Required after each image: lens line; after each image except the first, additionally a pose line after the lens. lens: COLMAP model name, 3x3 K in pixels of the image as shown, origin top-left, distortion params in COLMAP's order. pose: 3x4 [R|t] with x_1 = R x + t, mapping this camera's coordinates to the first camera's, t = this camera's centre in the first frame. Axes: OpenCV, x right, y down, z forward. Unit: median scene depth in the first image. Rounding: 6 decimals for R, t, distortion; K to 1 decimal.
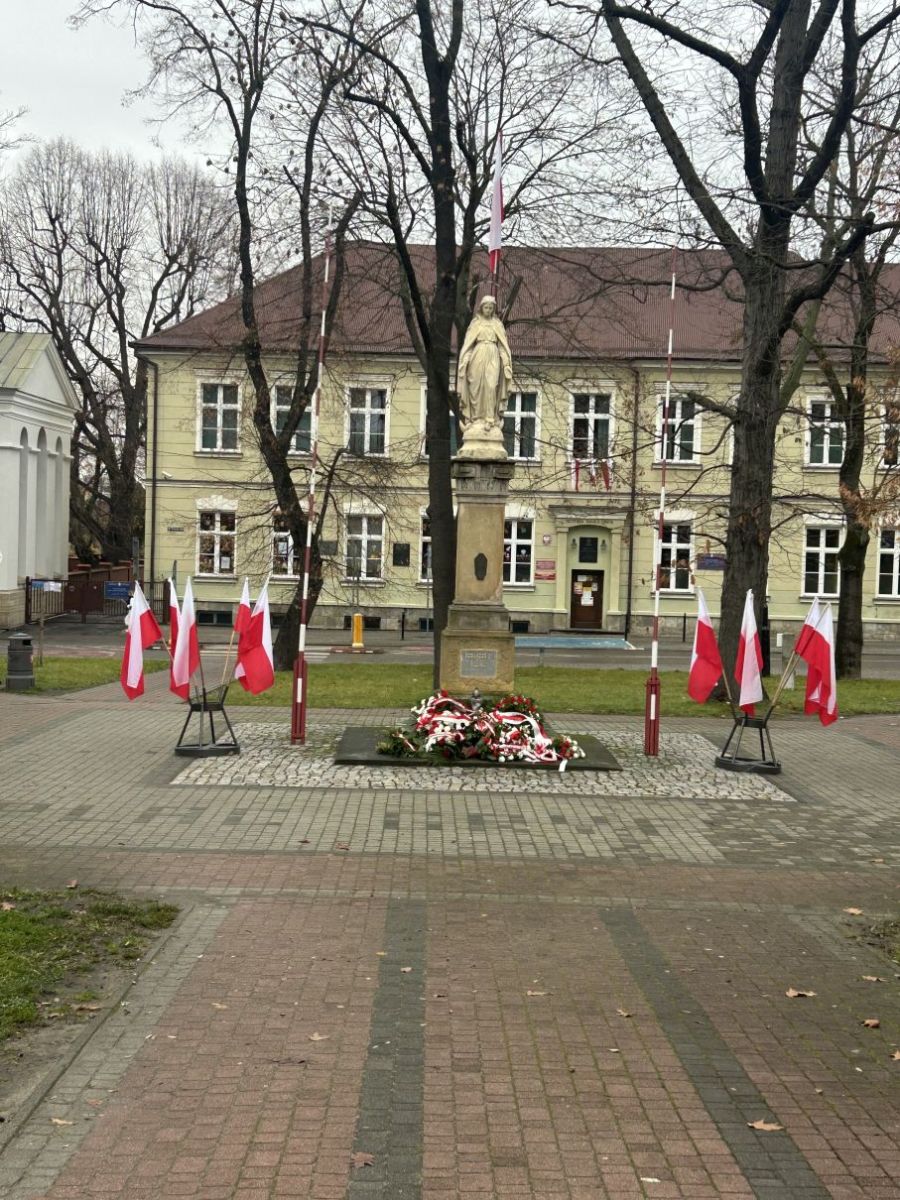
lens RADIAL K [[1746.4, 0, 450.1], [0, 1746.4, 600.1], [0, 0, 1]] dist [-0.004906, 0.000000]
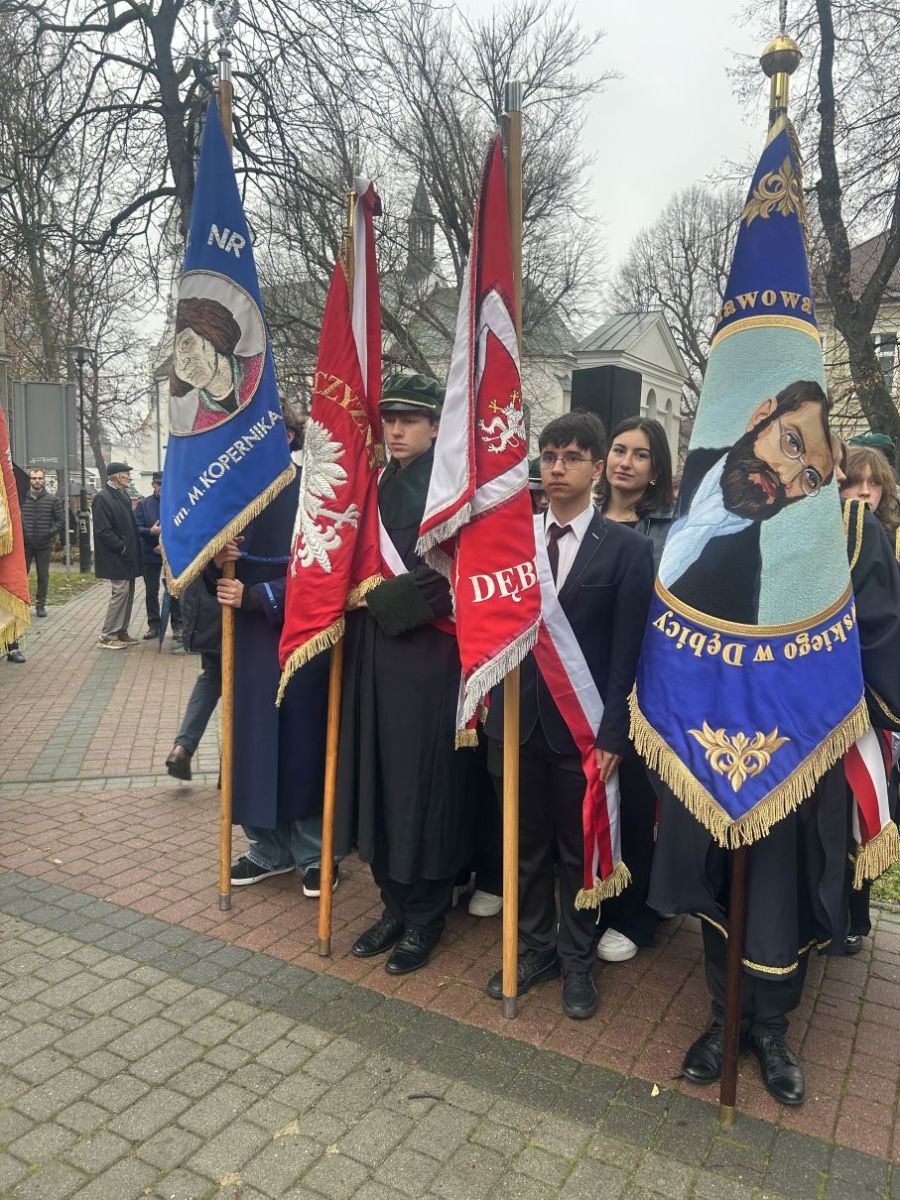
lens RADIAL K [[924.2, 0, 451.0], [0, 924.2, 602.0], [0, 0, 1]] dist [-0.000703, -0.001187]
pose [[0.871195, 0.047605, -0.488623, -0.024472], [-0.013702, 0.997258, 0.072729, 0.004312], [0.490745, -0.056667, 0.869458, 0.276240]]
